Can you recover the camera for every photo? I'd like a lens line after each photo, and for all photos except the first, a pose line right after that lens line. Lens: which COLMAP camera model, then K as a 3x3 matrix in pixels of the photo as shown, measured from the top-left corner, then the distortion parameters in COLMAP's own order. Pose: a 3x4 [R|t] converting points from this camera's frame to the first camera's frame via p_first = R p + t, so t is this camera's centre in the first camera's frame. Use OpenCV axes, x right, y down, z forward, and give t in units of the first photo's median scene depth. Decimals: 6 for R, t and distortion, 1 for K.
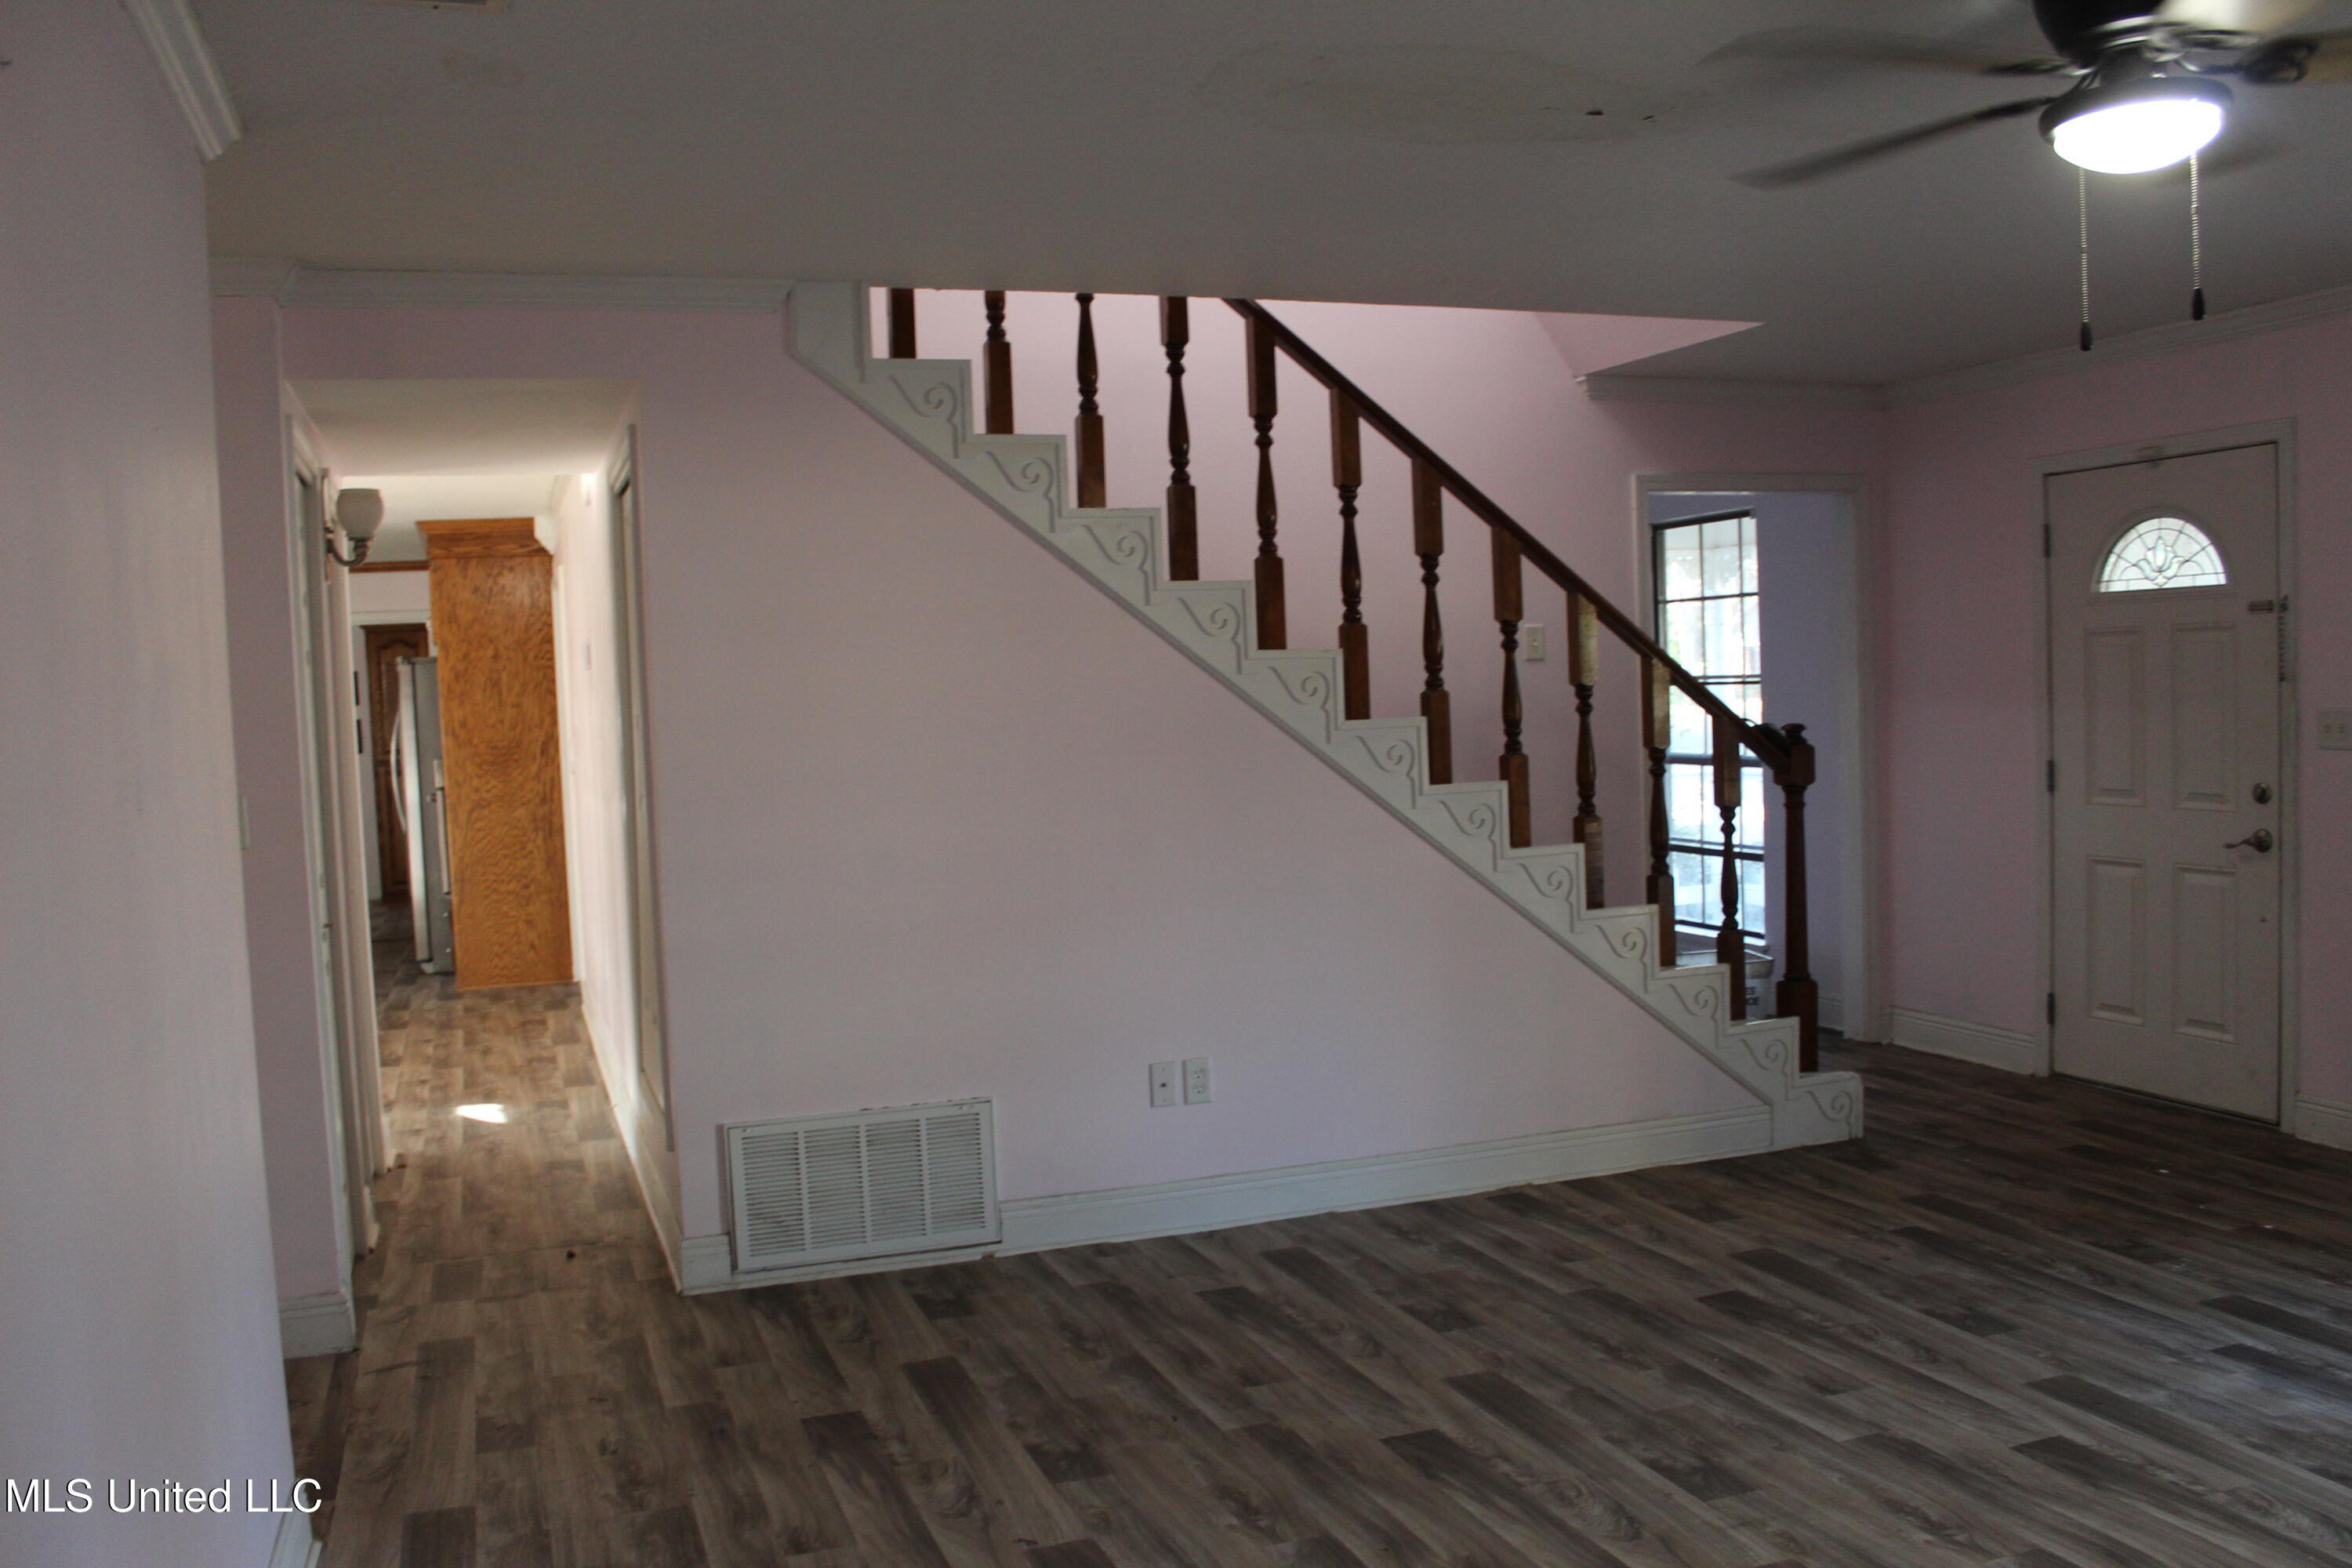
lens RADIAL K [[1985.7, 0, 1176.0], [0, 1985.7, 784.0], [0, 0, 1]] dist [-0.146669, 0.130043]
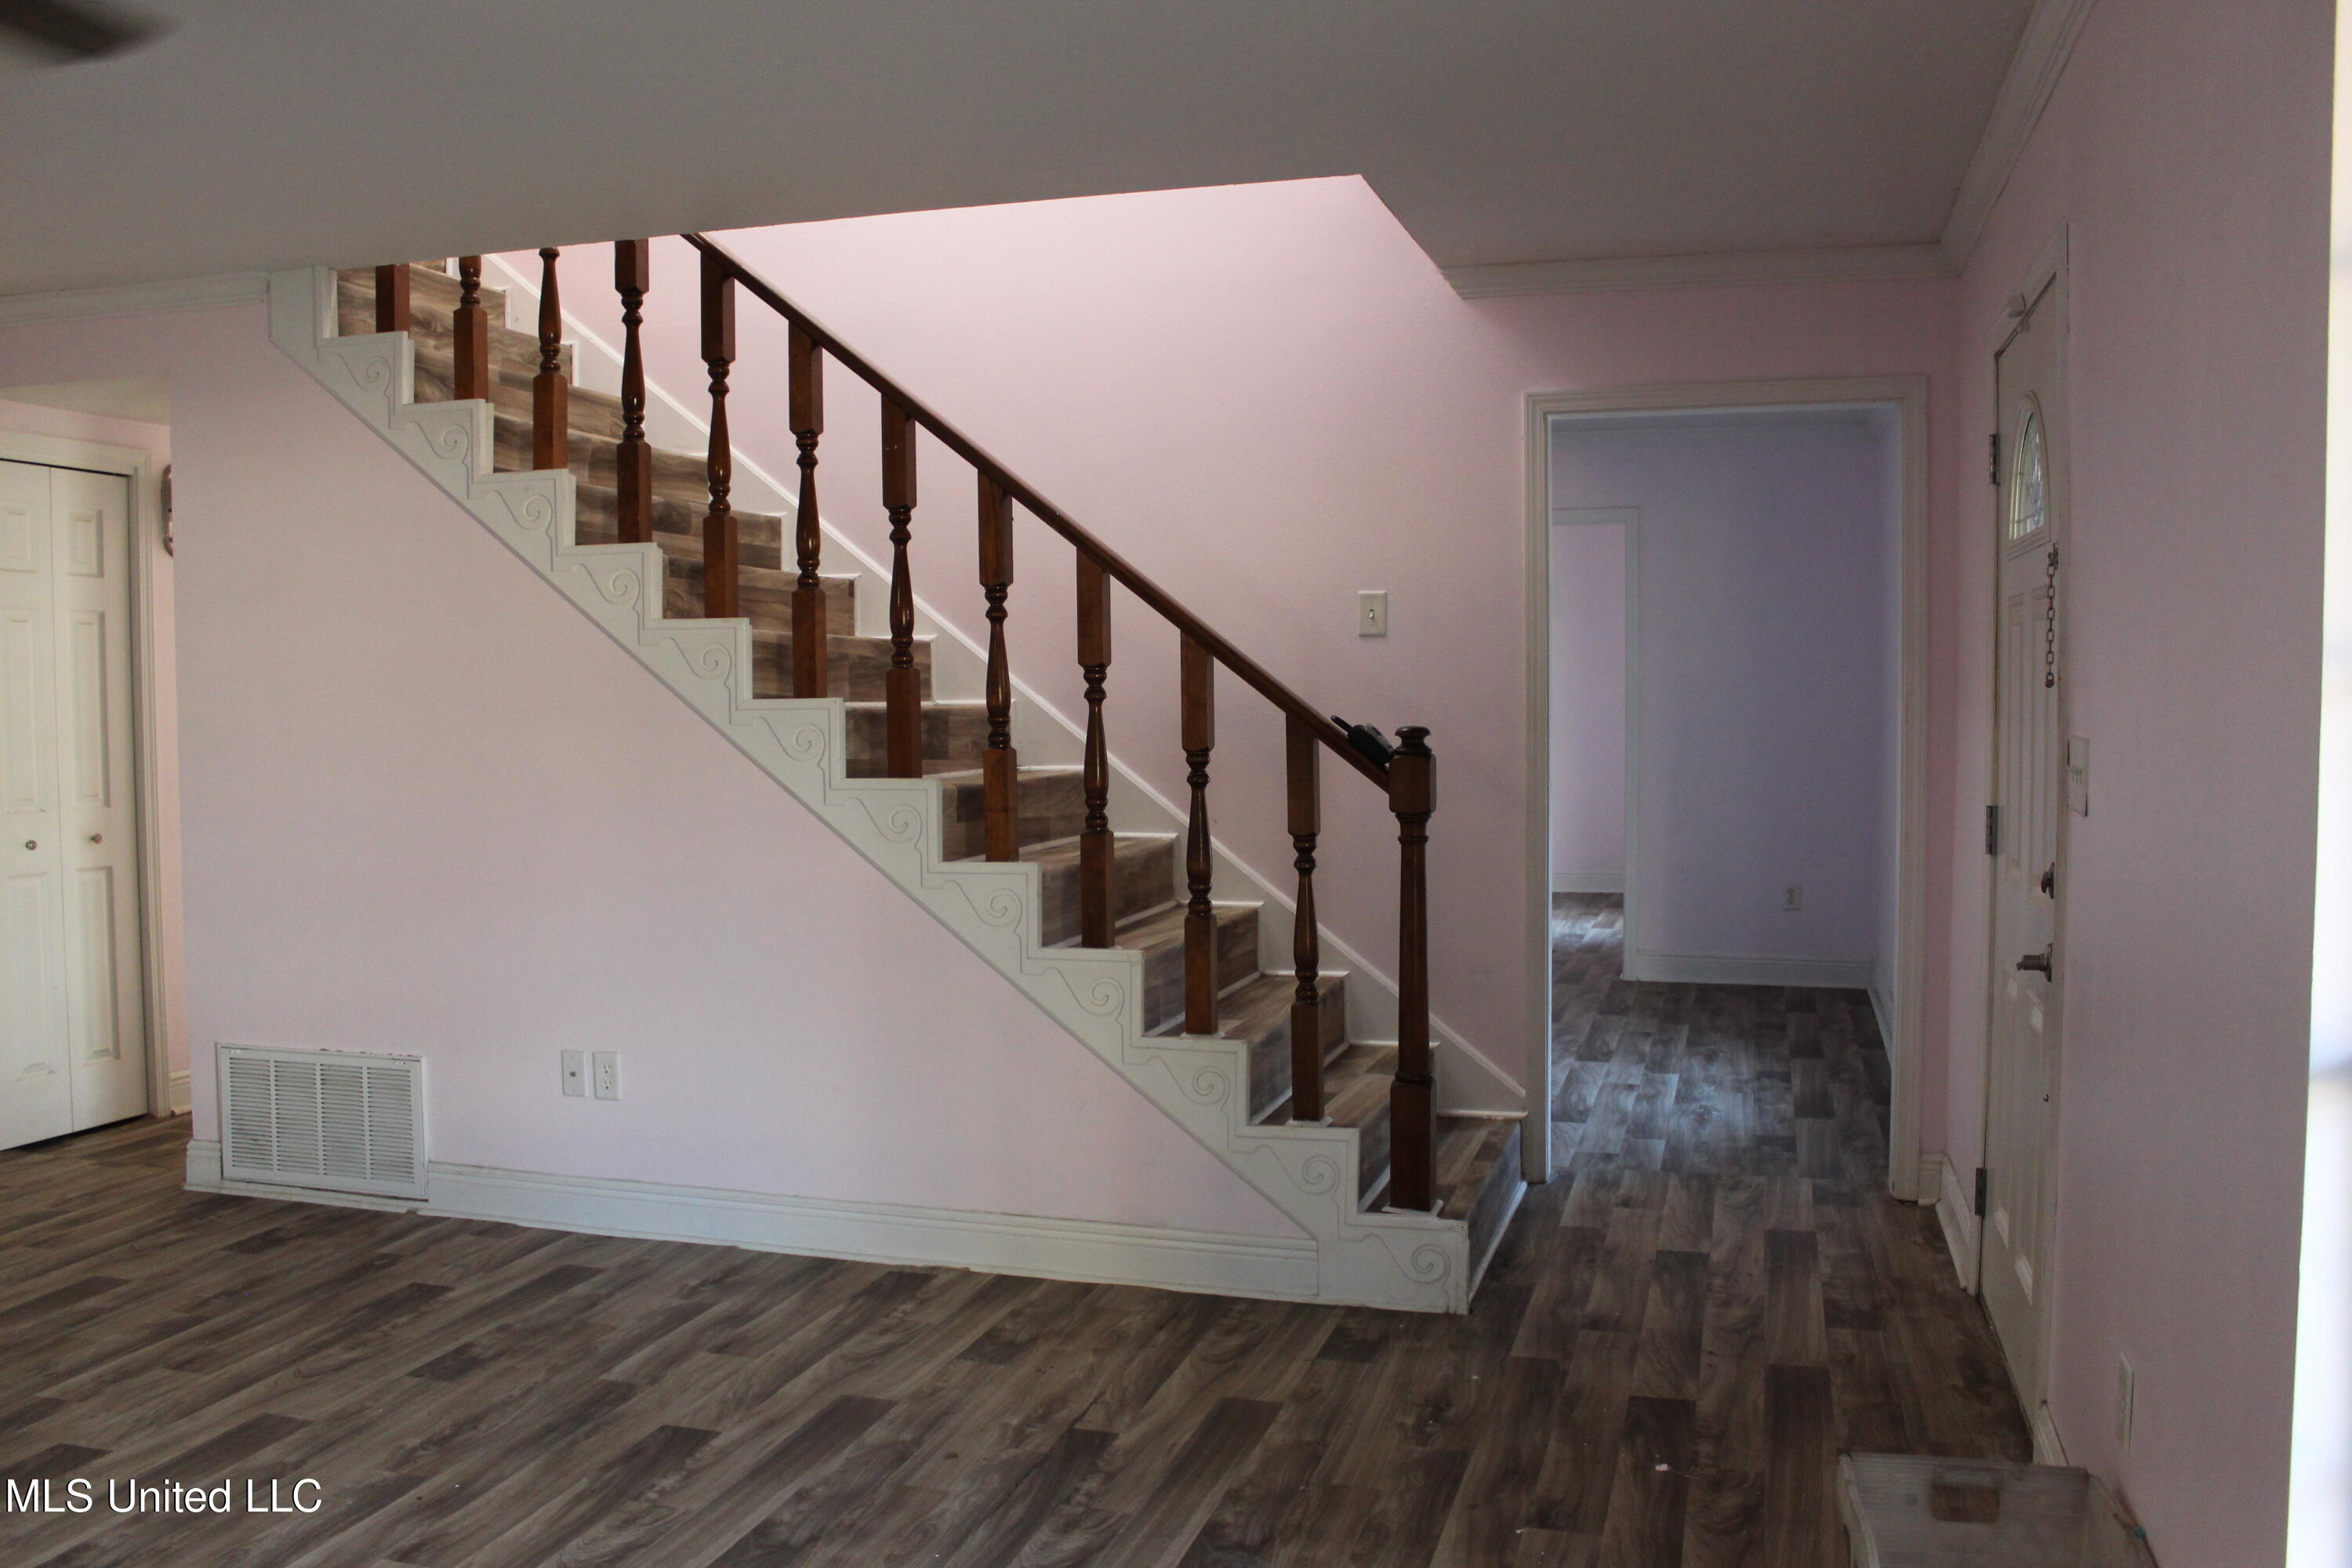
lens RADIAL K [[1985.7, 0, 1176.0], [0, 1985.7, 784.0], [0, 0, 1]] dist [-0.146669, 0.130043]
pose [[0.798003, 0.060372, -0.599622, 0.805740], [-0.050641, 0.998168, 0.033104, -0.034520], [0.600522, 0.003948, 0.799599, 0.431628]]
